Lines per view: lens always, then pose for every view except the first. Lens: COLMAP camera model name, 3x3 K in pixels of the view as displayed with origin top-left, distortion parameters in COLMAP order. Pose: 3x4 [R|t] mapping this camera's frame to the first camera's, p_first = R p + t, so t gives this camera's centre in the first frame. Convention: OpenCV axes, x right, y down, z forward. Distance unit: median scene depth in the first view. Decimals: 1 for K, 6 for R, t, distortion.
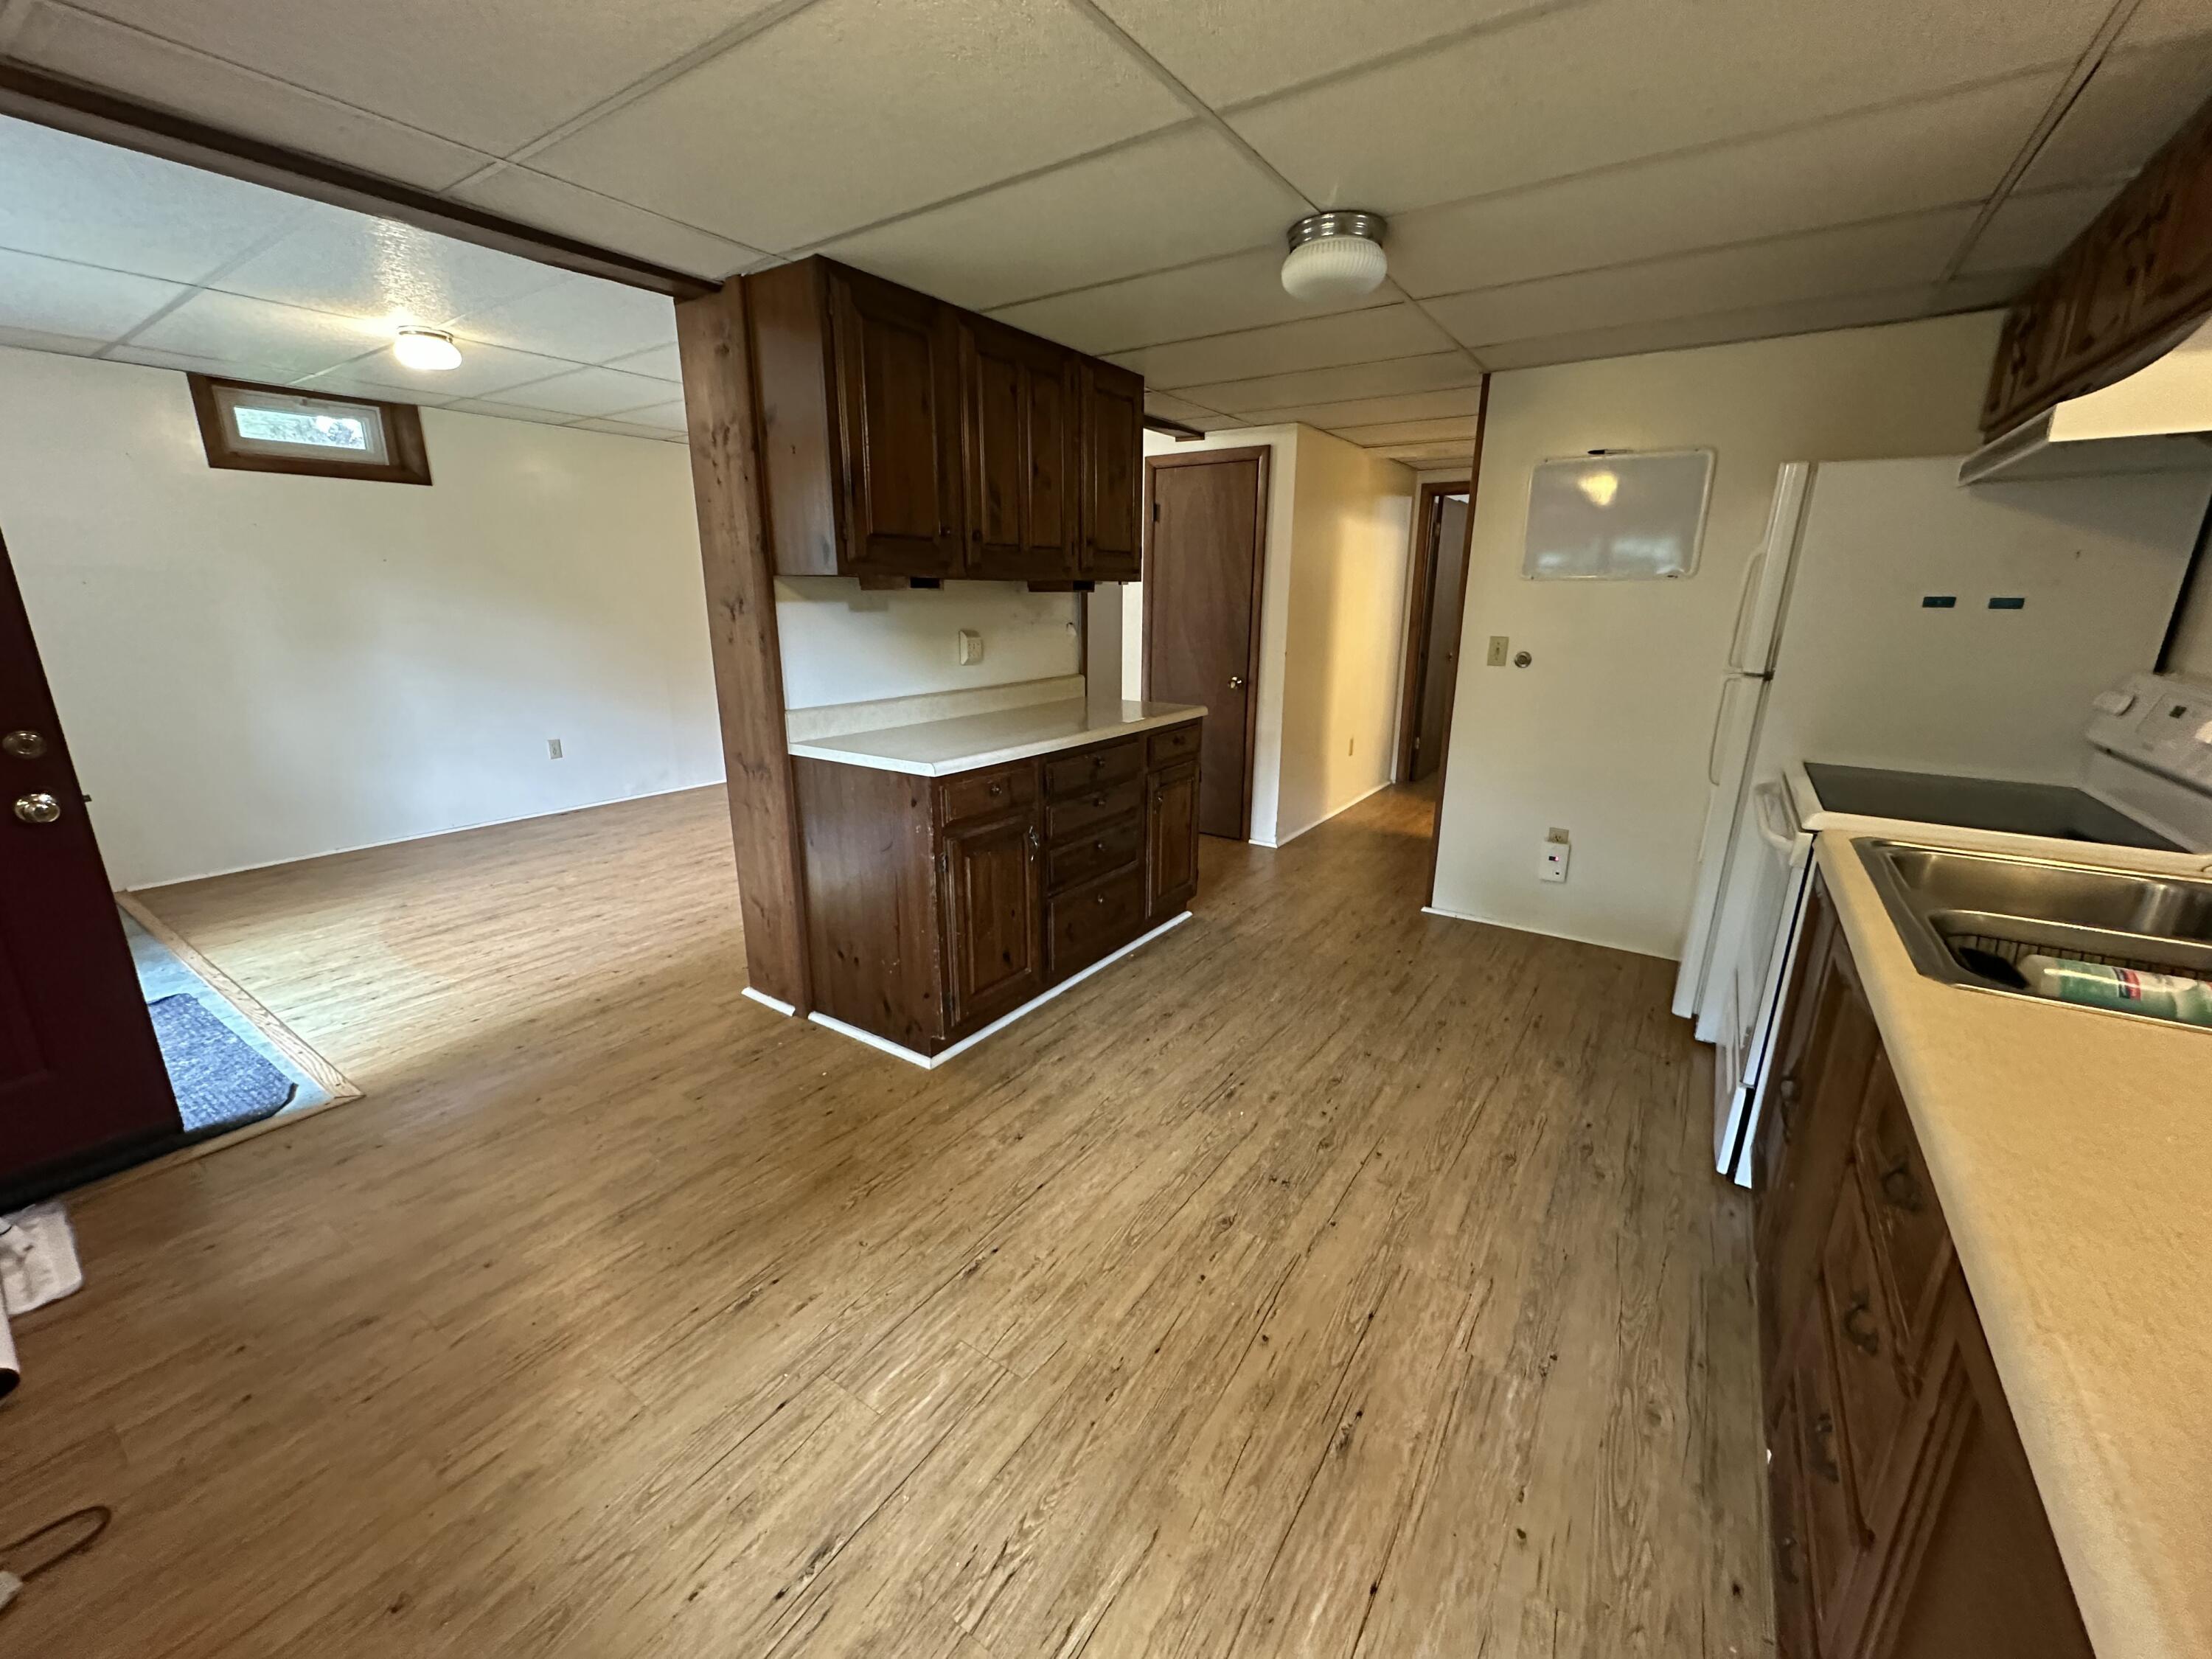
lens RADIAL K [[878.0, 0, 1102.4], [0, 878.0, 831.3], [0, 0, 1]] dist [0.000800, 0.000129]
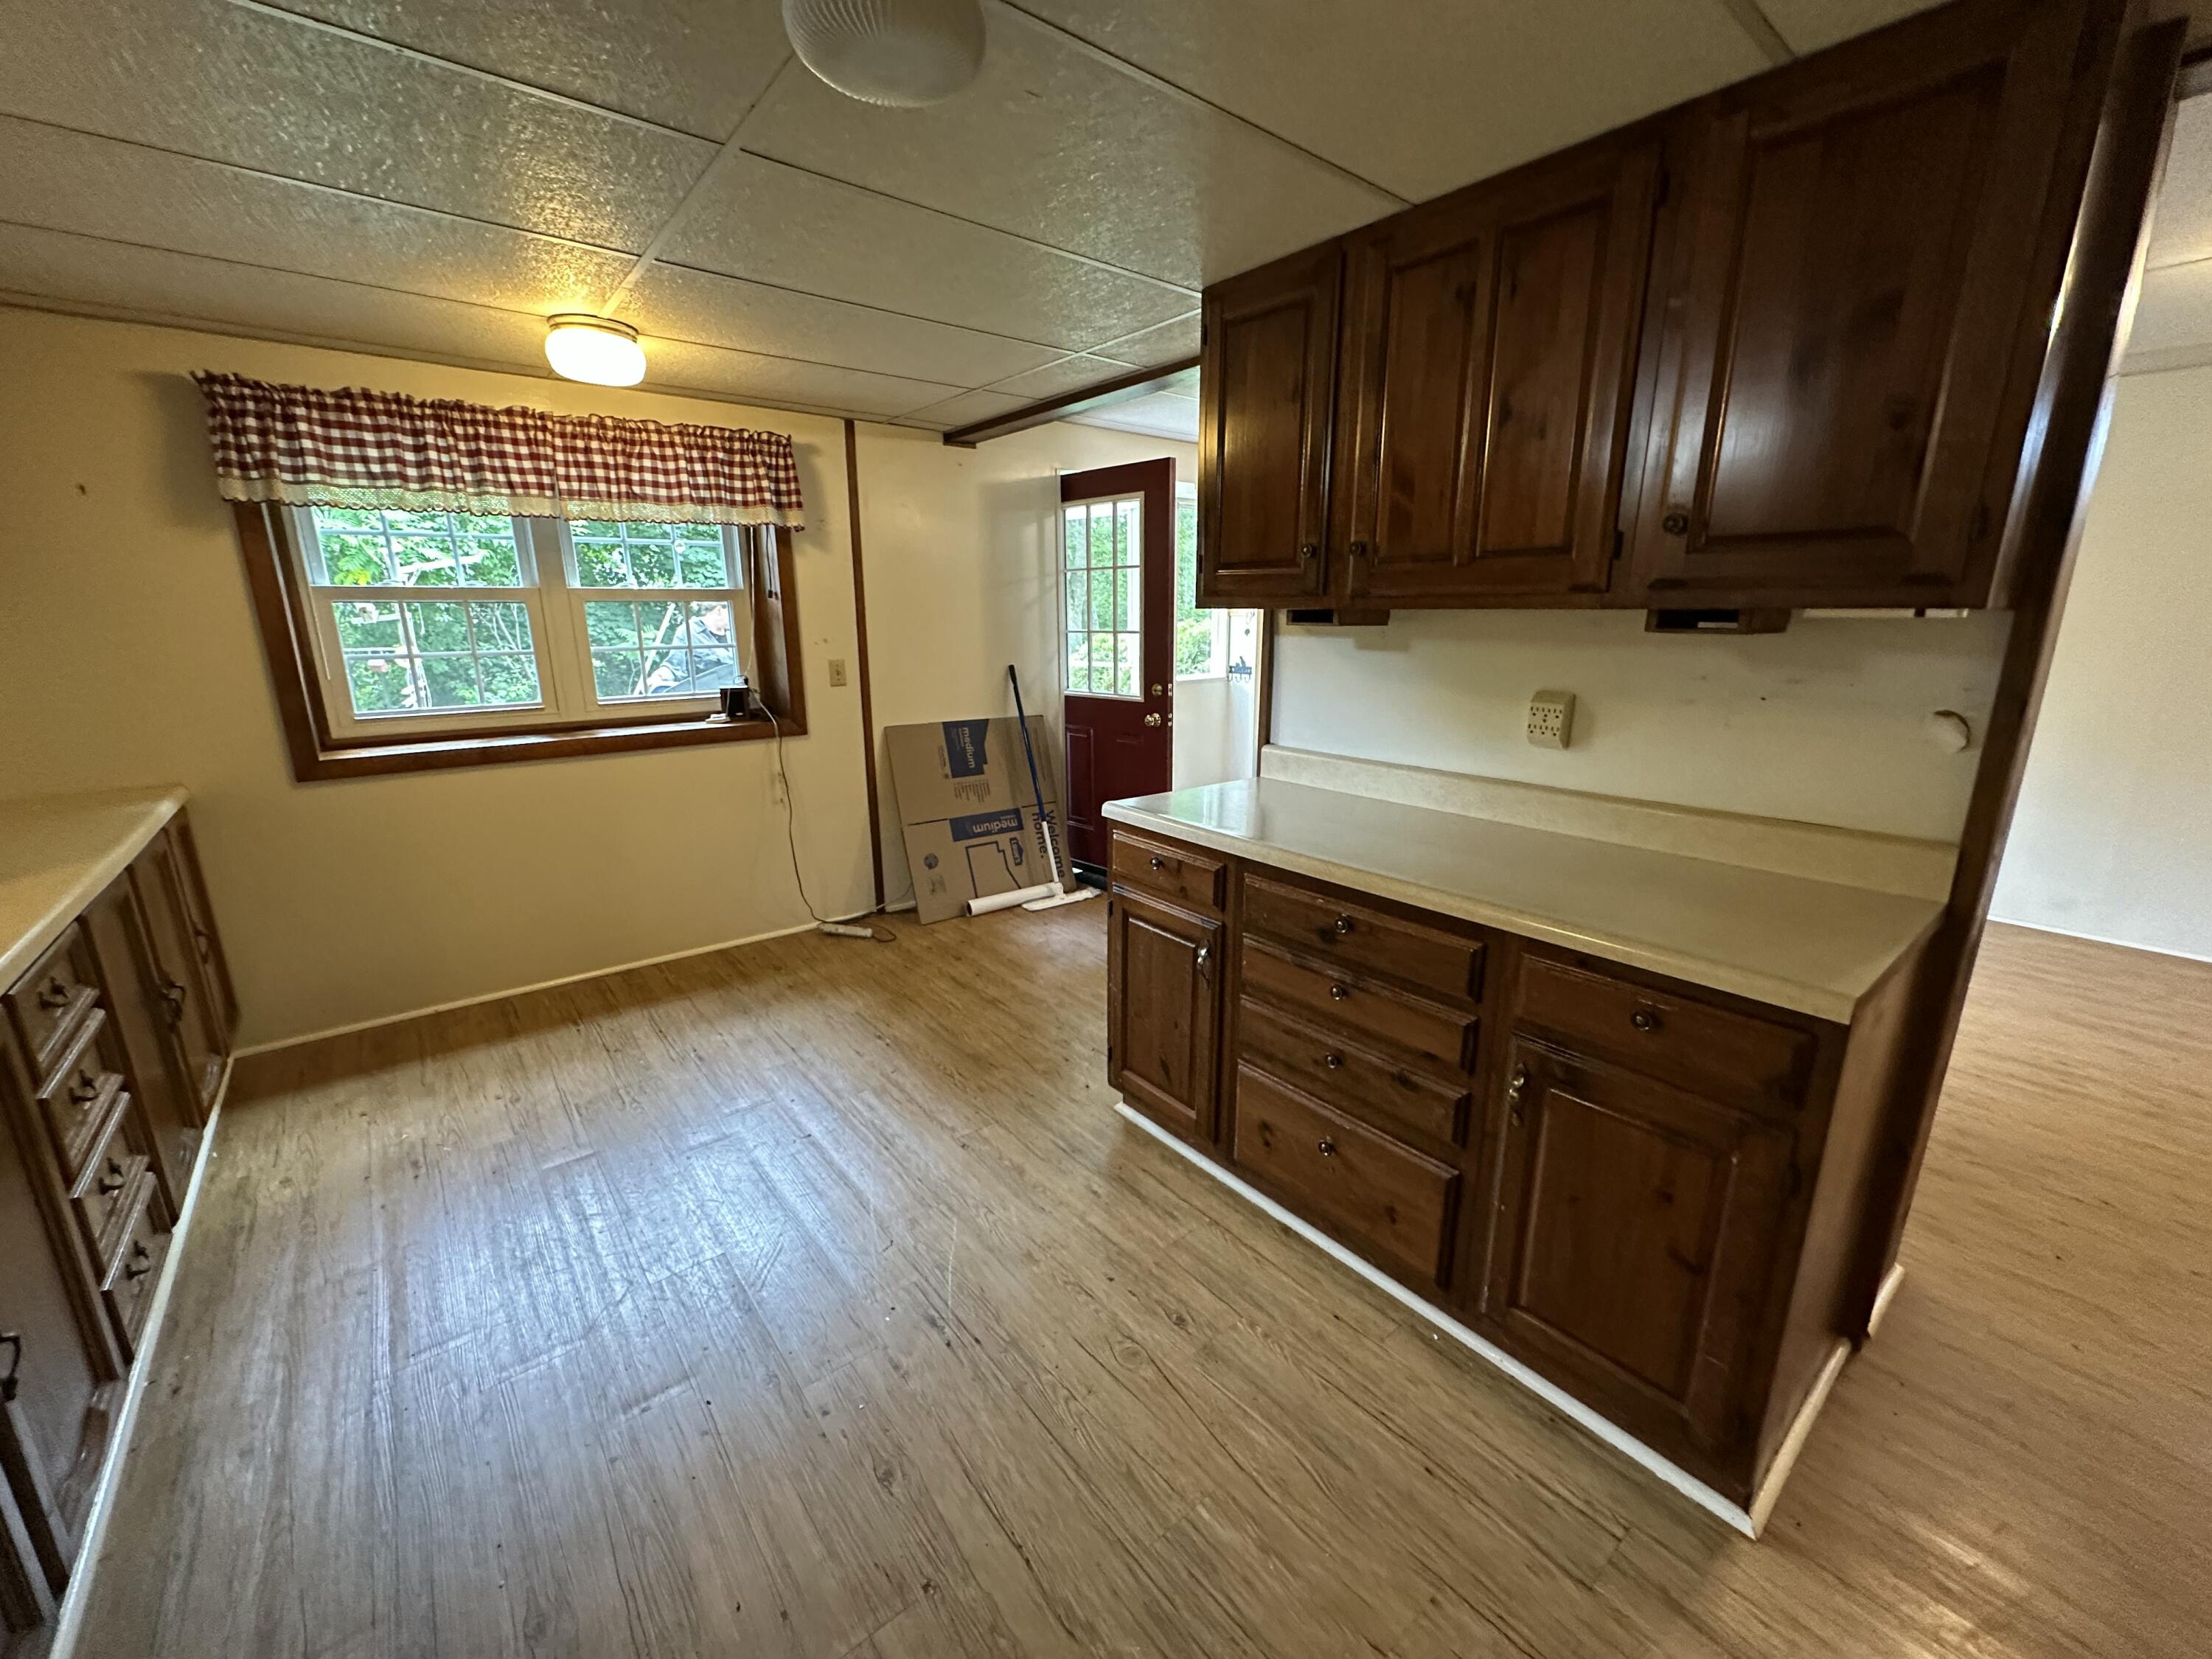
lens RADIAL K [[878.0, 0, 1106.7], [0, 878.0, 827.5], [0, 0, 1]] dist [0.000800, 0.000129]
pose [[-0.281101, 0.233583, -0.930818, 0.834024], [-0.243615, 0.920787, 0.304636, -0.406796], [0.928242, 0.312395, -0.201930, 1.399386]]
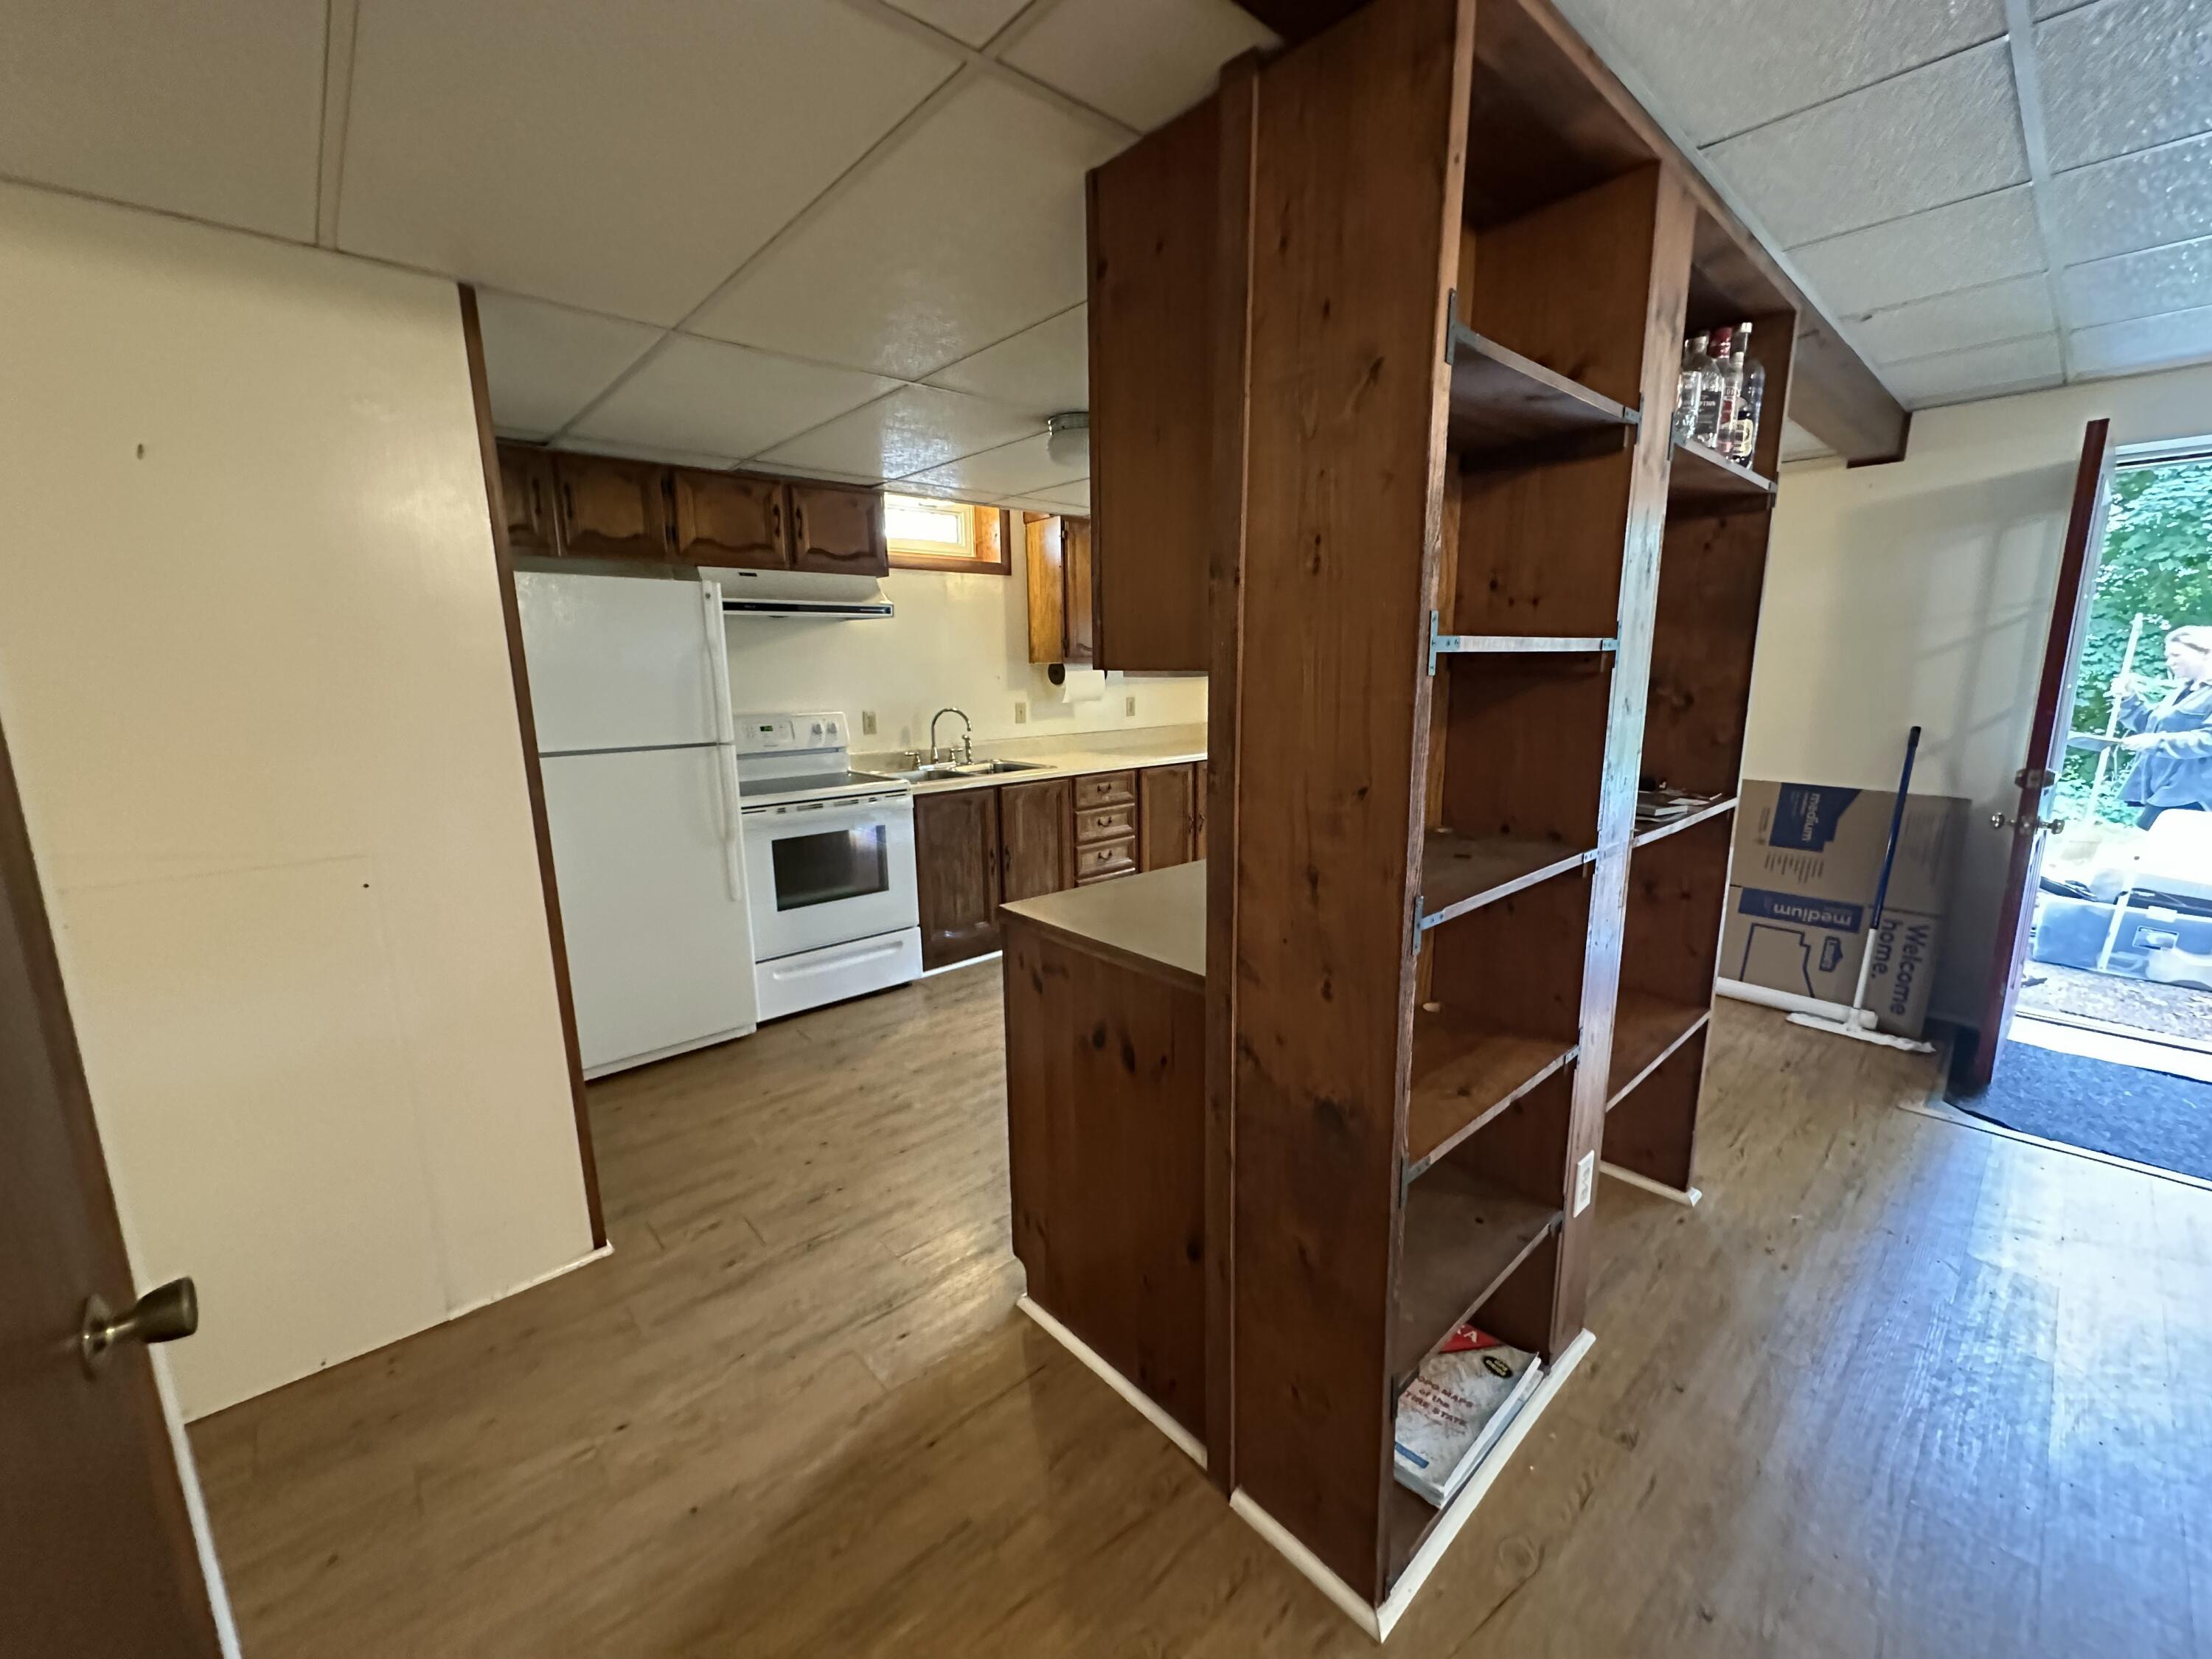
lens RADIAL K [[878.0, 0, 1101.8], [0, 878.0, 829.5], [0, 0, 1]] dist [0.000800, 0.000129]
pose [[-0.972762, -0.036719, 0.228879, -0.097182], [0.066078, 0.902486, 0.425621, -0.695100], [-0.222189, 0.429152, -0.875478, 2.507904]]
